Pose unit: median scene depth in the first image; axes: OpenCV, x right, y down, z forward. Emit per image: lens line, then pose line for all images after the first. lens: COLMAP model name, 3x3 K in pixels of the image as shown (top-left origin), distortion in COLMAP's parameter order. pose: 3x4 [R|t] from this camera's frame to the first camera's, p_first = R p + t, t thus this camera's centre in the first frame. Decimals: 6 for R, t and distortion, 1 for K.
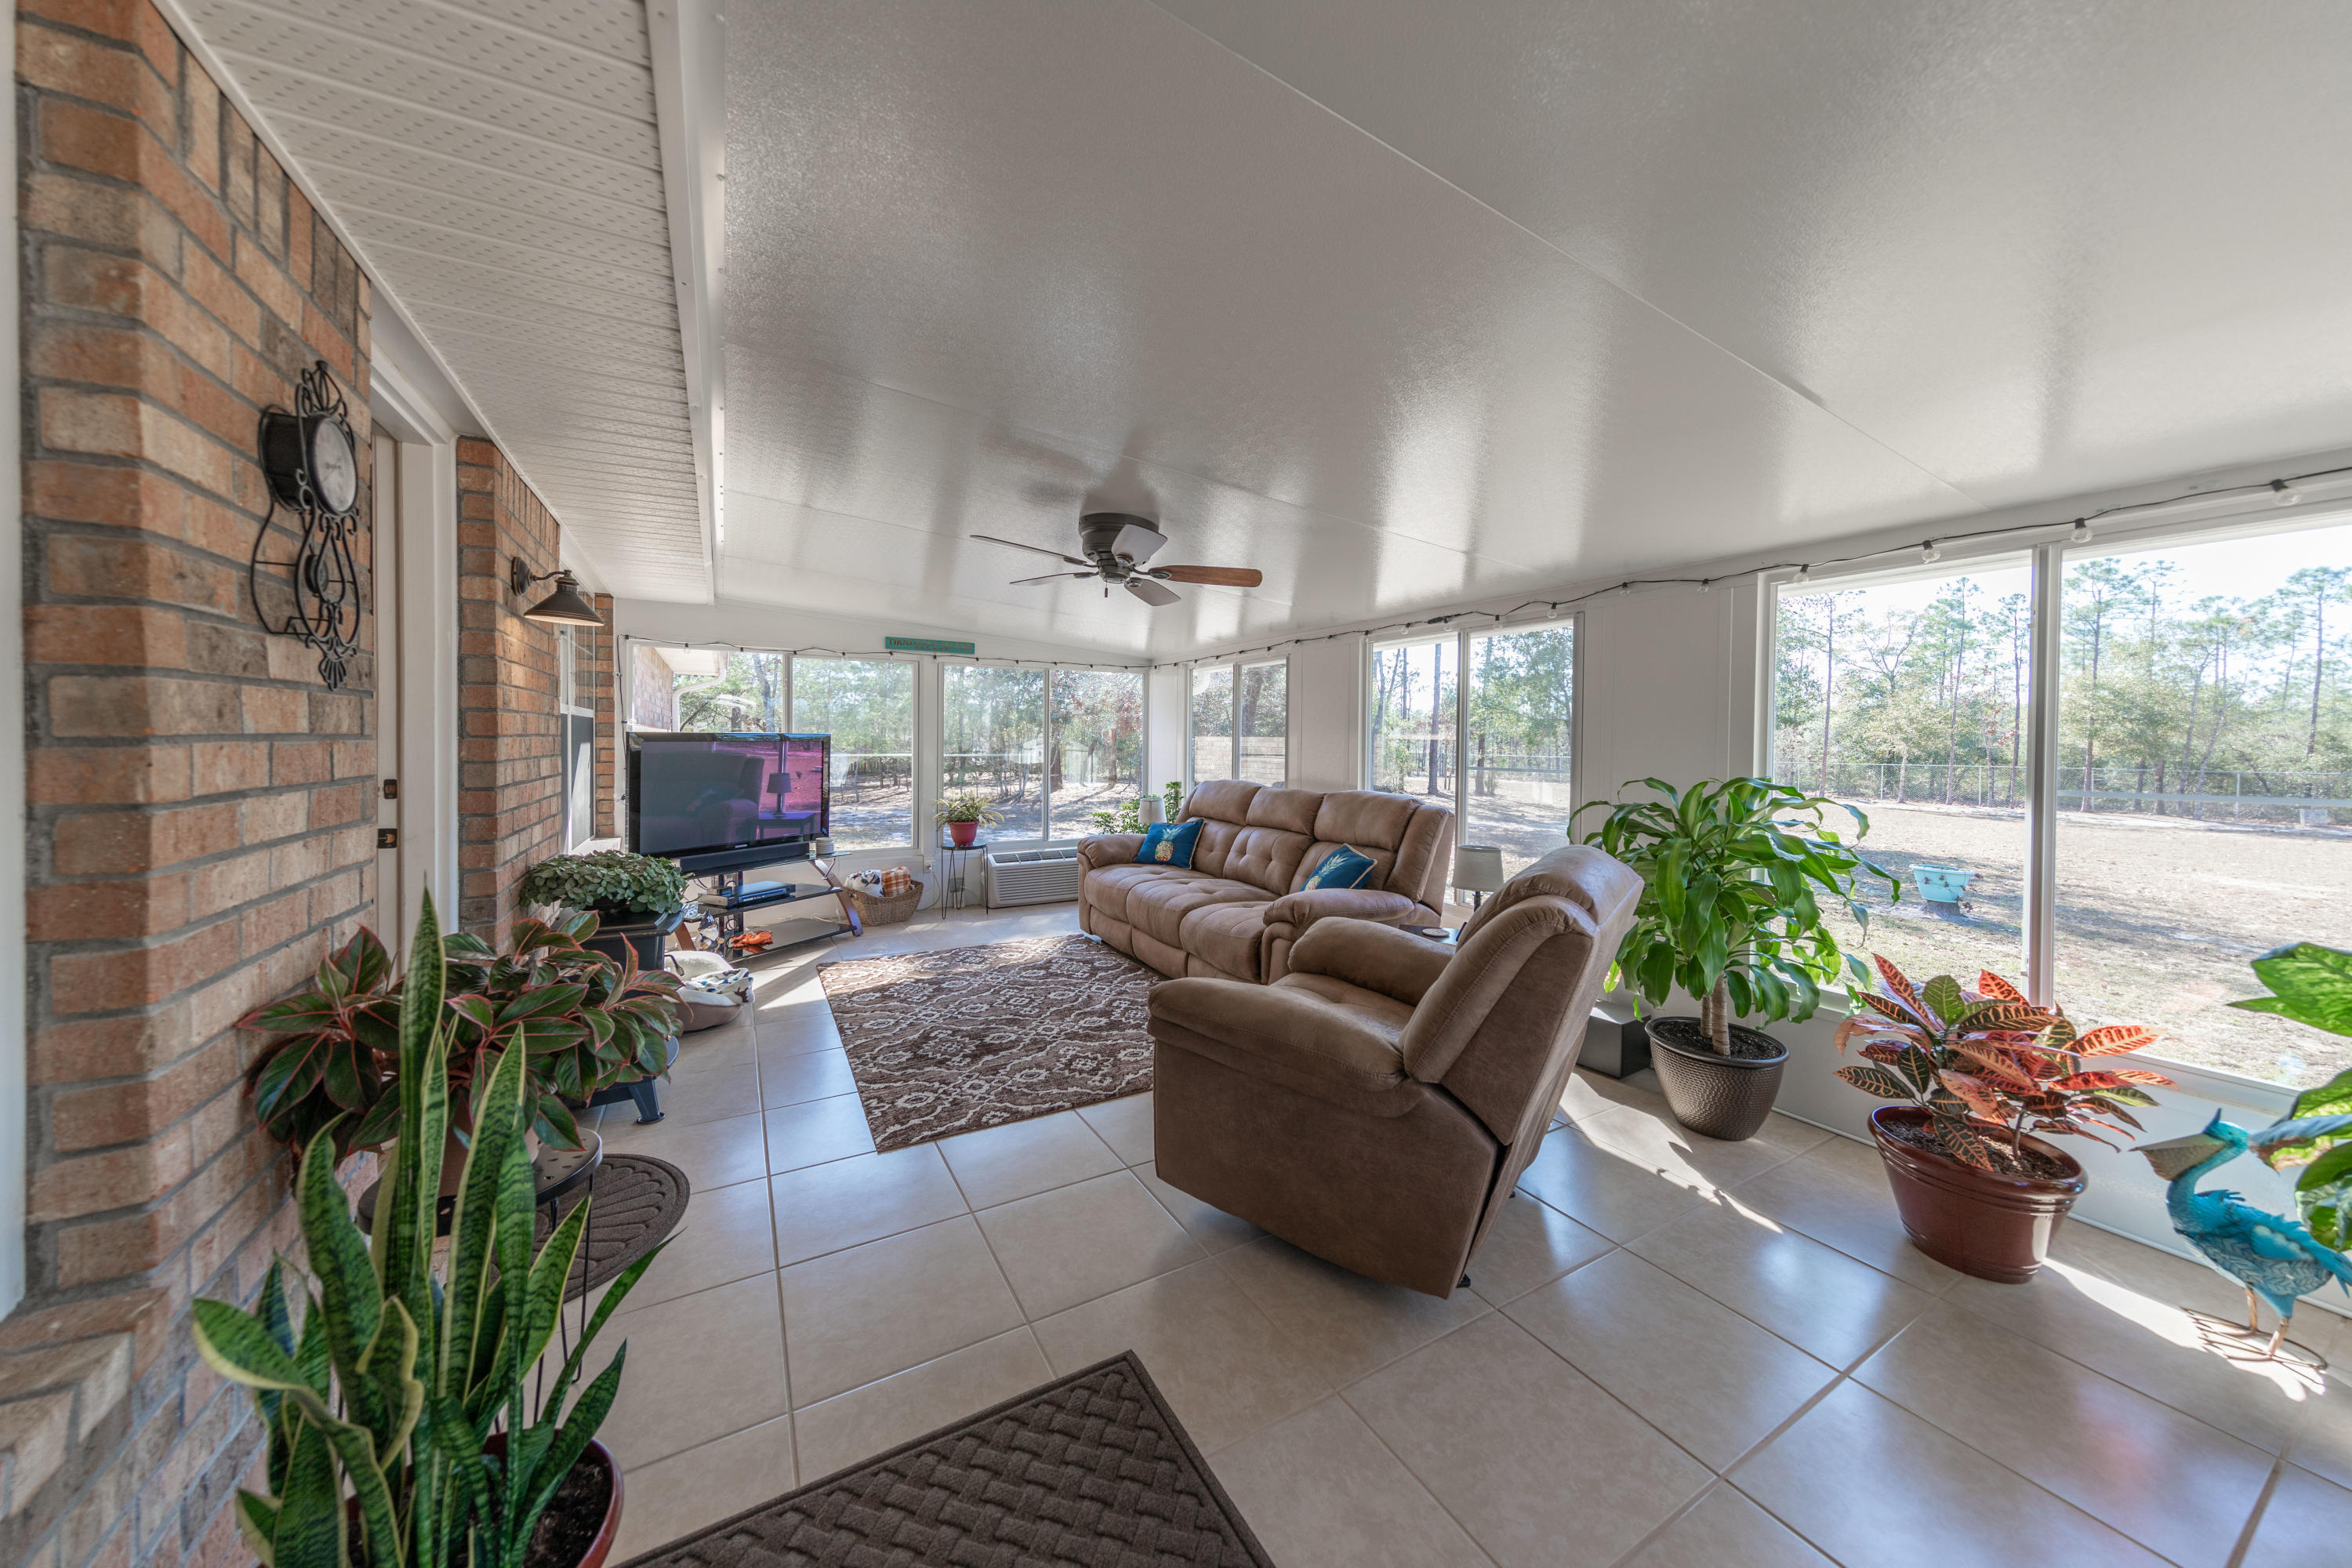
lens RADIAL K [[804.5, 0, 1170.7], [0, 804.5, 759.7], [0, 0, 1]] dist [-0.004408, -0.001354]
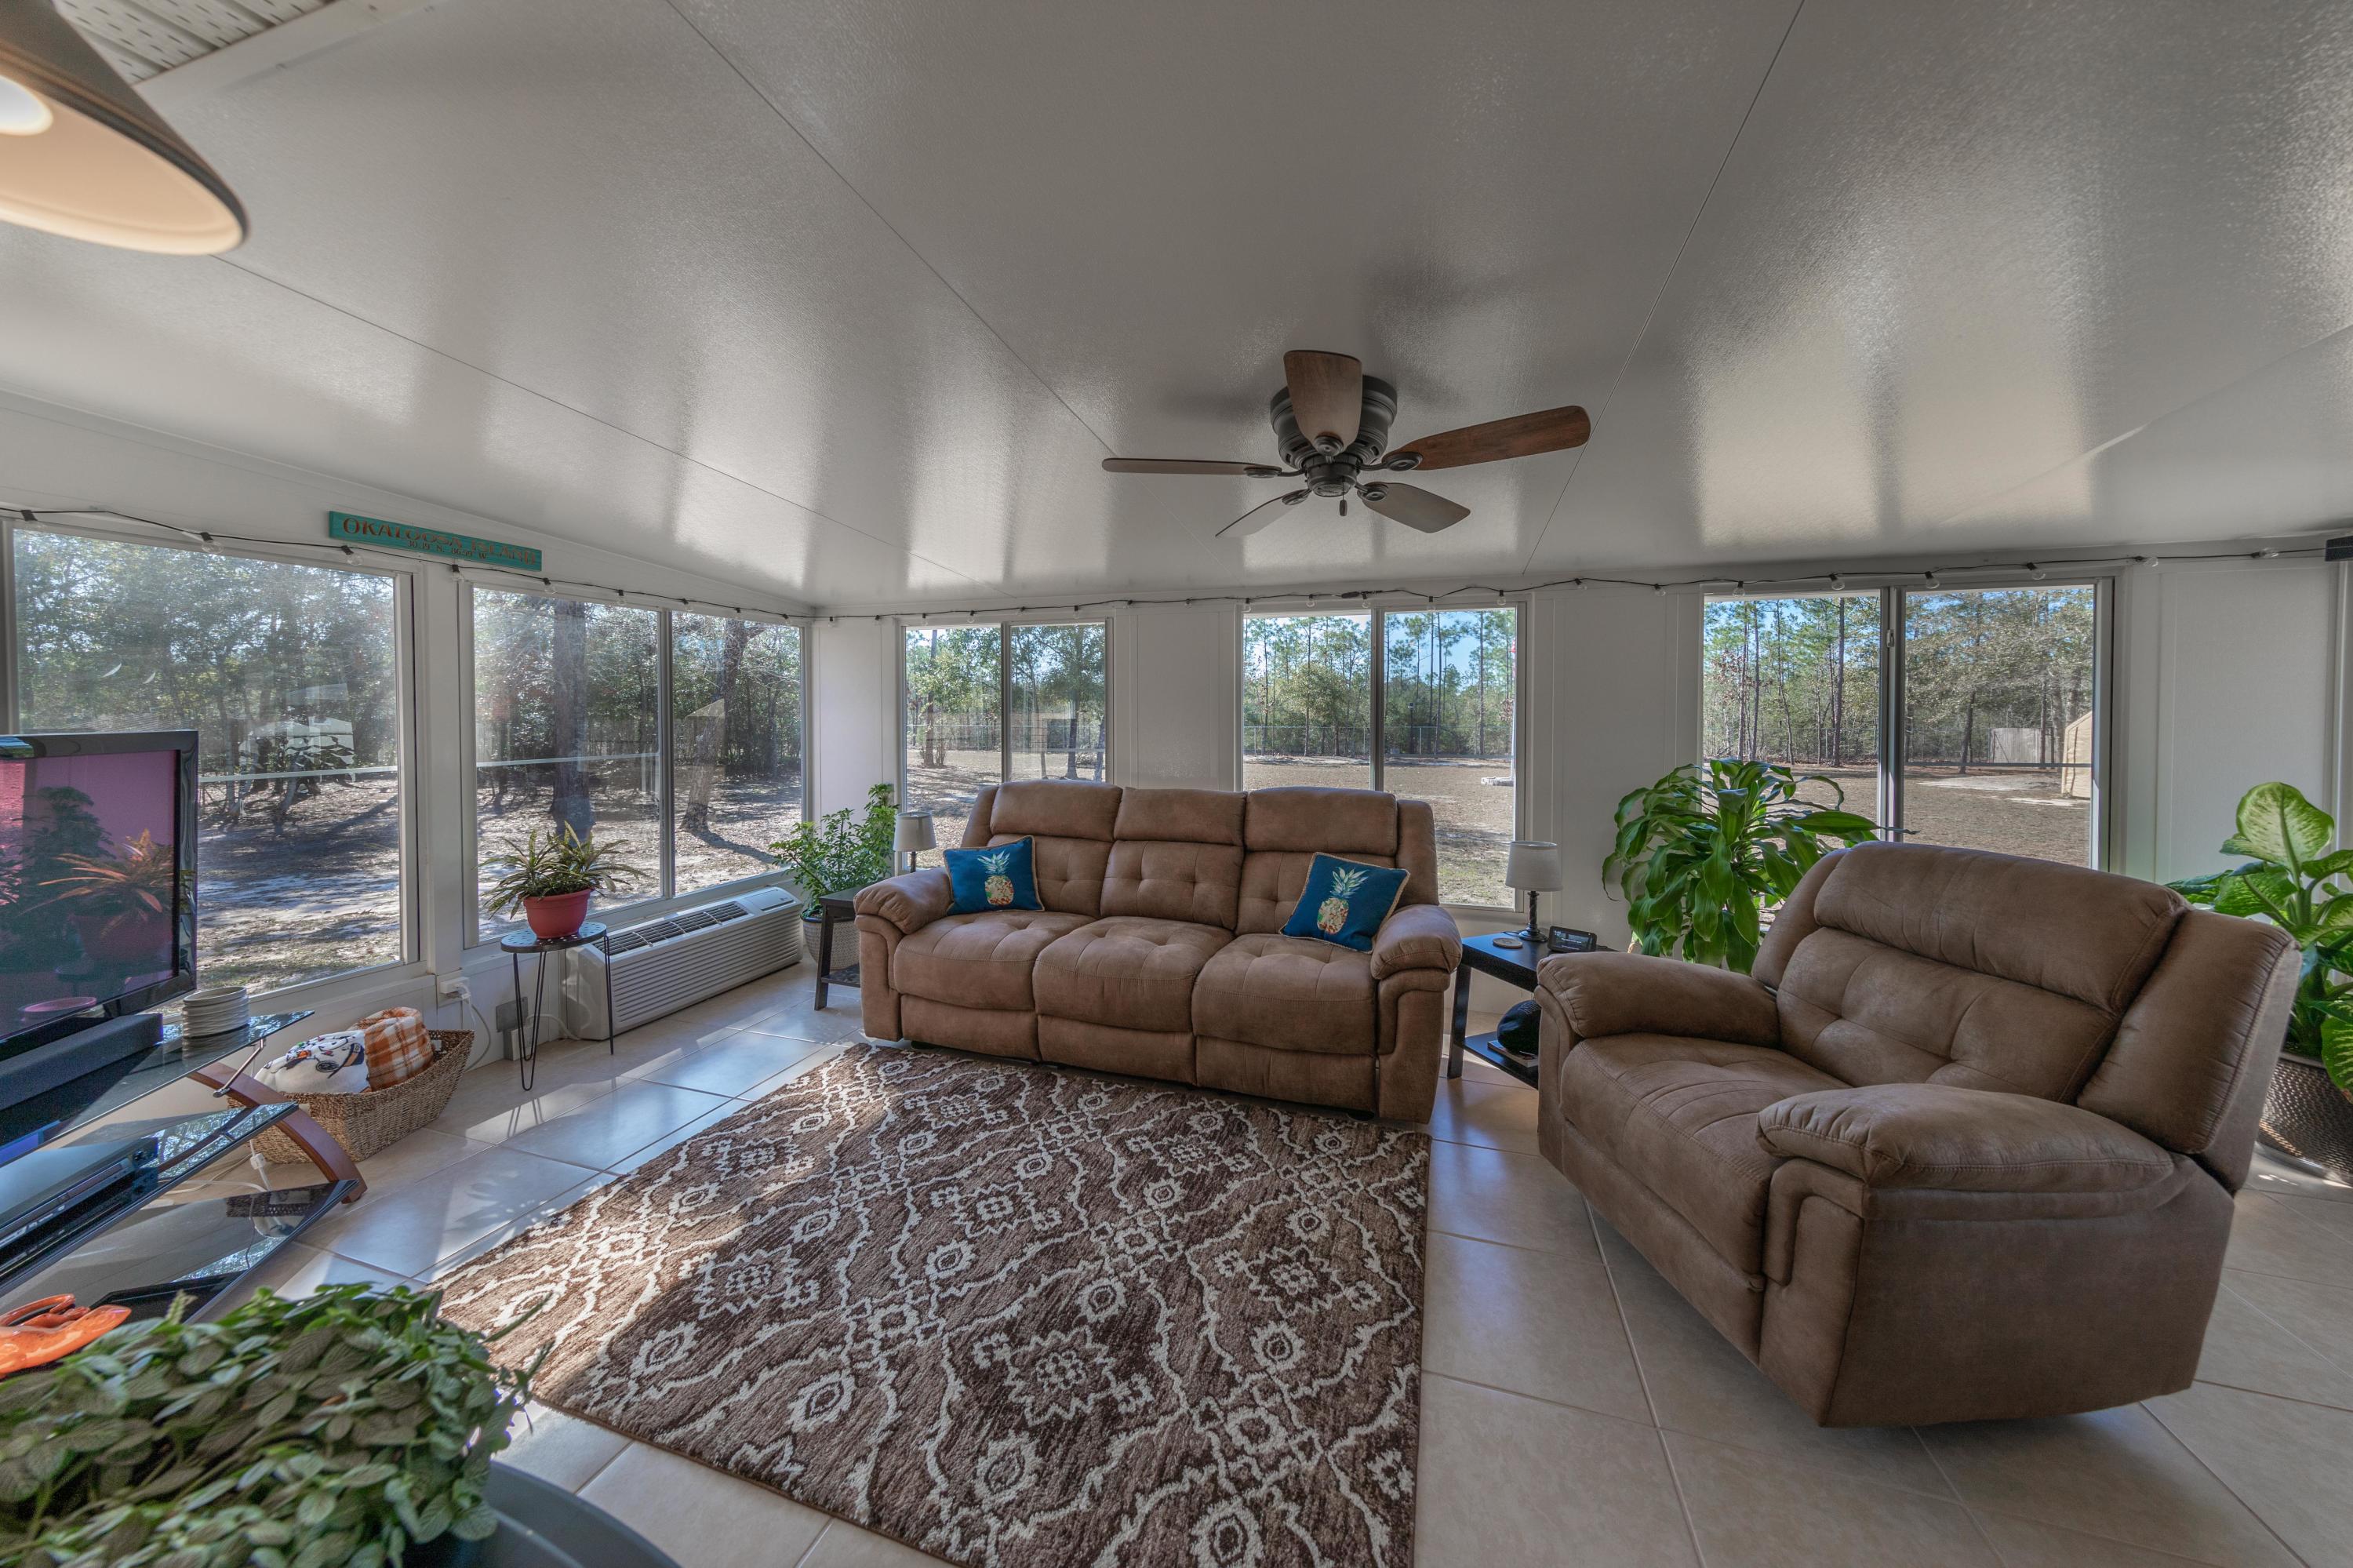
lens RADIAL K [[804.9, 0, 1179.8], [0, 804.9, 739.8], [0, 0, 1]] dist [-0.004408, -0.001354]
pose [[0.724993, -0.031091, 0.688055, -0.502623], [0.021243, 0.999515, 0.022781, -0.038842], [-0.688429, -0.001900, 0.725301, 0.539375]]
